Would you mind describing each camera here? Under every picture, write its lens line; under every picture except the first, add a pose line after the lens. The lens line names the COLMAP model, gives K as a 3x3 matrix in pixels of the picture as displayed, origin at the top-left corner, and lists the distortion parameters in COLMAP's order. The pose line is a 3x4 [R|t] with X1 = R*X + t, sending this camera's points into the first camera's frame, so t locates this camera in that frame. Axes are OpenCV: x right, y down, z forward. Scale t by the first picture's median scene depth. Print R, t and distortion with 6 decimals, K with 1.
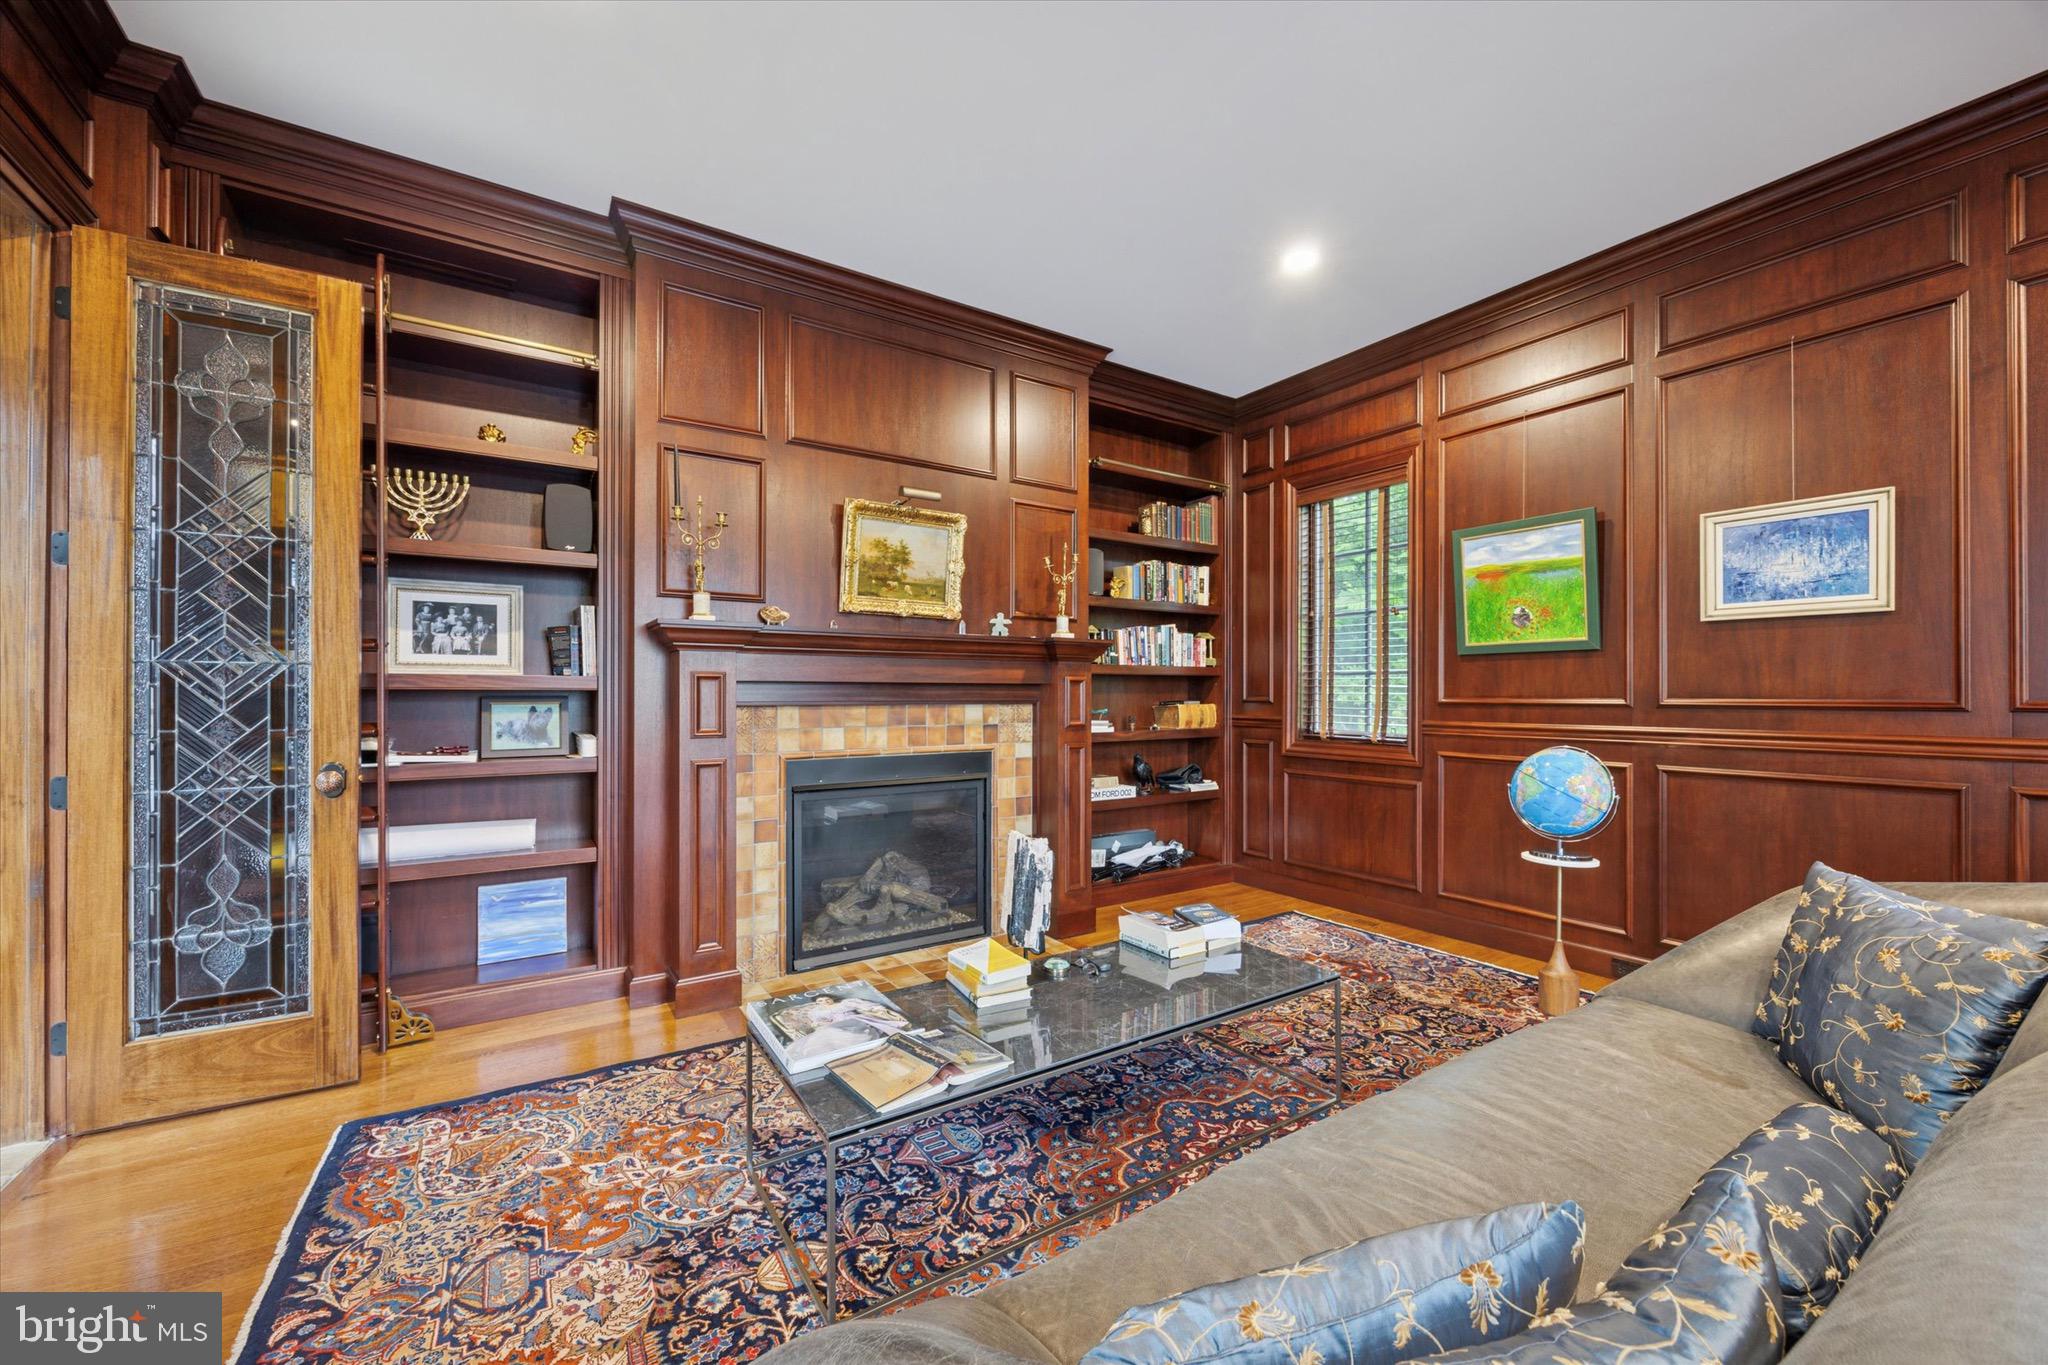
lens RADIAL K [[788.3, 0, 1021.5], [0, 788.3, 687.6], [0, 0, 1]] dist [-0.011081, 0.000216]
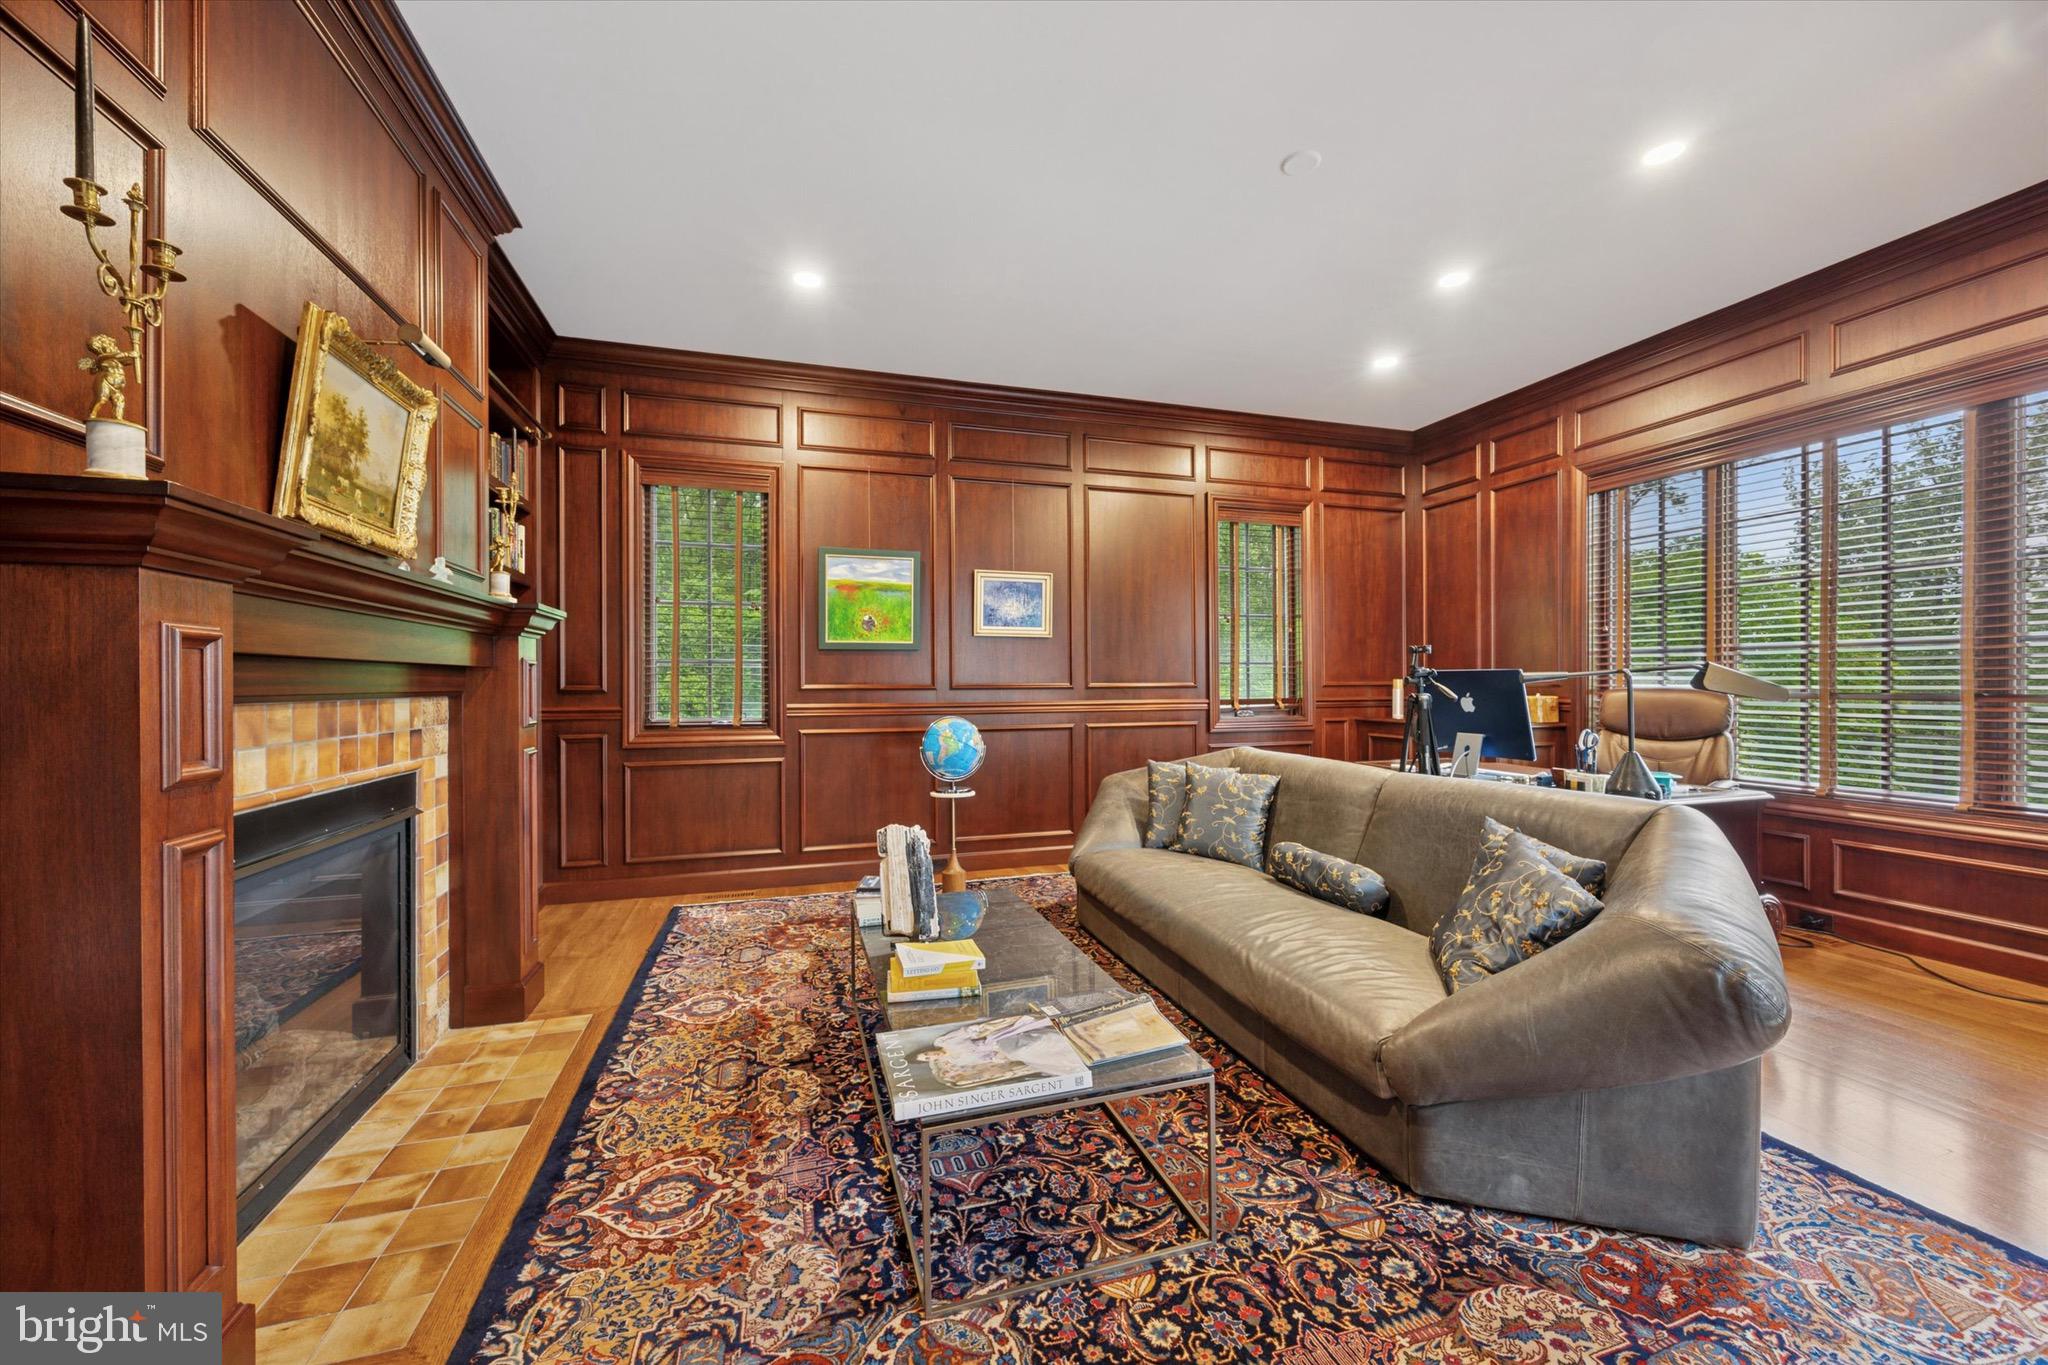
lens RADIAL K [[788.3, 0, 1030.9], [0, 788.3, 680.7], [0, 0, 1]] dist [-0.011081, 0.000216]
pose [[0.264885, 0.001357, 0.964279, -0.602591], [-0.003086, 0.999995, -0.000559, 0.007375], [-0.964275, -0.002828, 0.264888, 0.412273]]
